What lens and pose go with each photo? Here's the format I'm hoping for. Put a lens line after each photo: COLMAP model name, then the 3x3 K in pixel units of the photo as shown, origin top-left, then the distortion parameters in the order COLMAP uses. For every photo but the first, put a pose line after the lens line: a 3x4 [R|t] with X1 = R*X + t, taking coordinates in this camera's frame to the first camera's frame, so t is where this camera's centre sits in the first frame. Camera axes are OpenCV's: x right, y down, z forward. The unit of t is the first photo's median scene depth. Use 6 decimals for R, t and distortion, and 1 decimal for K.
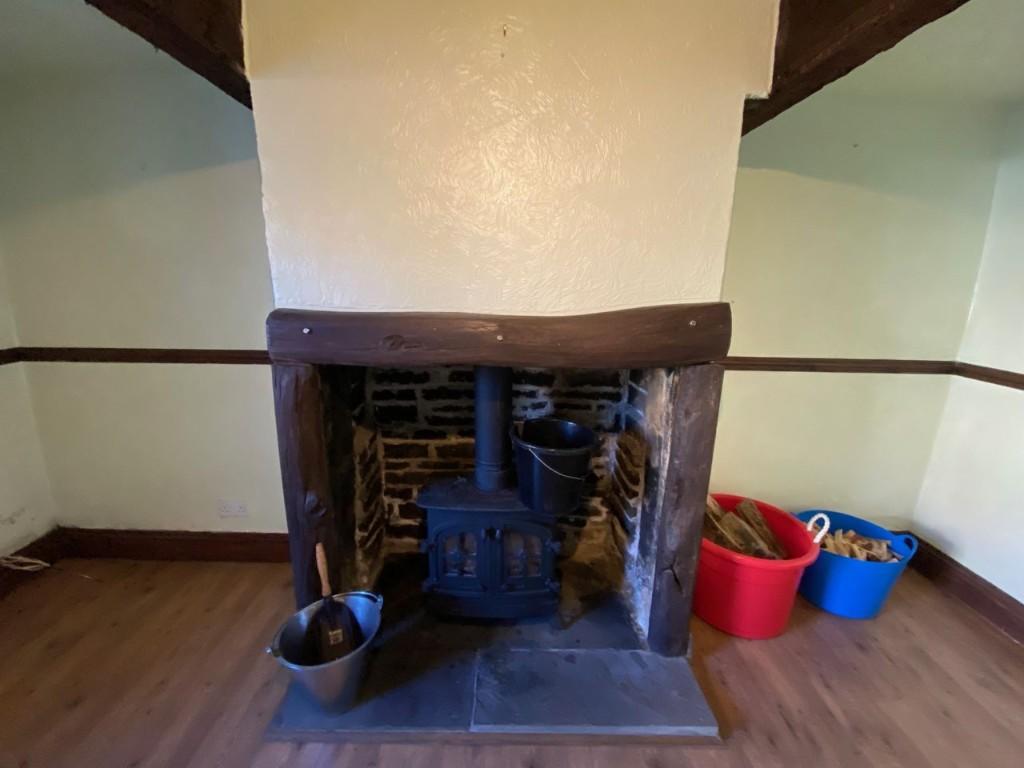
lens RADIAL K [[413.6, 0, 520.0], [0, 413.6, 378.1], [0, 0, 1]] dist [0.000451, -0.000474]
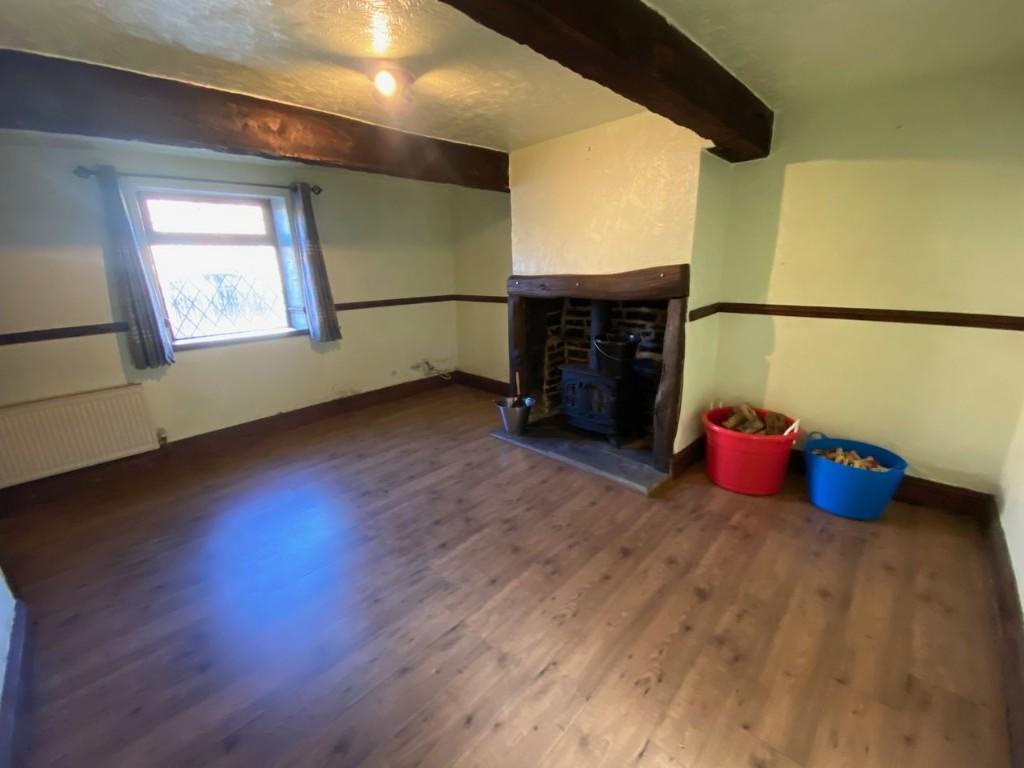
lens RADIAL K [[413.6, 0, 509.3], [0, 413.6, 386.9], [0, 0, 1]] dist [0.000451, -0.000474]
pose [[0.691643, 0.156979, -0.704973, 0.993280], [-0.113289, 0.987591, 0.108765, 0.181784], [0.713299, 0.004639, 0.700845, -0.614893]]
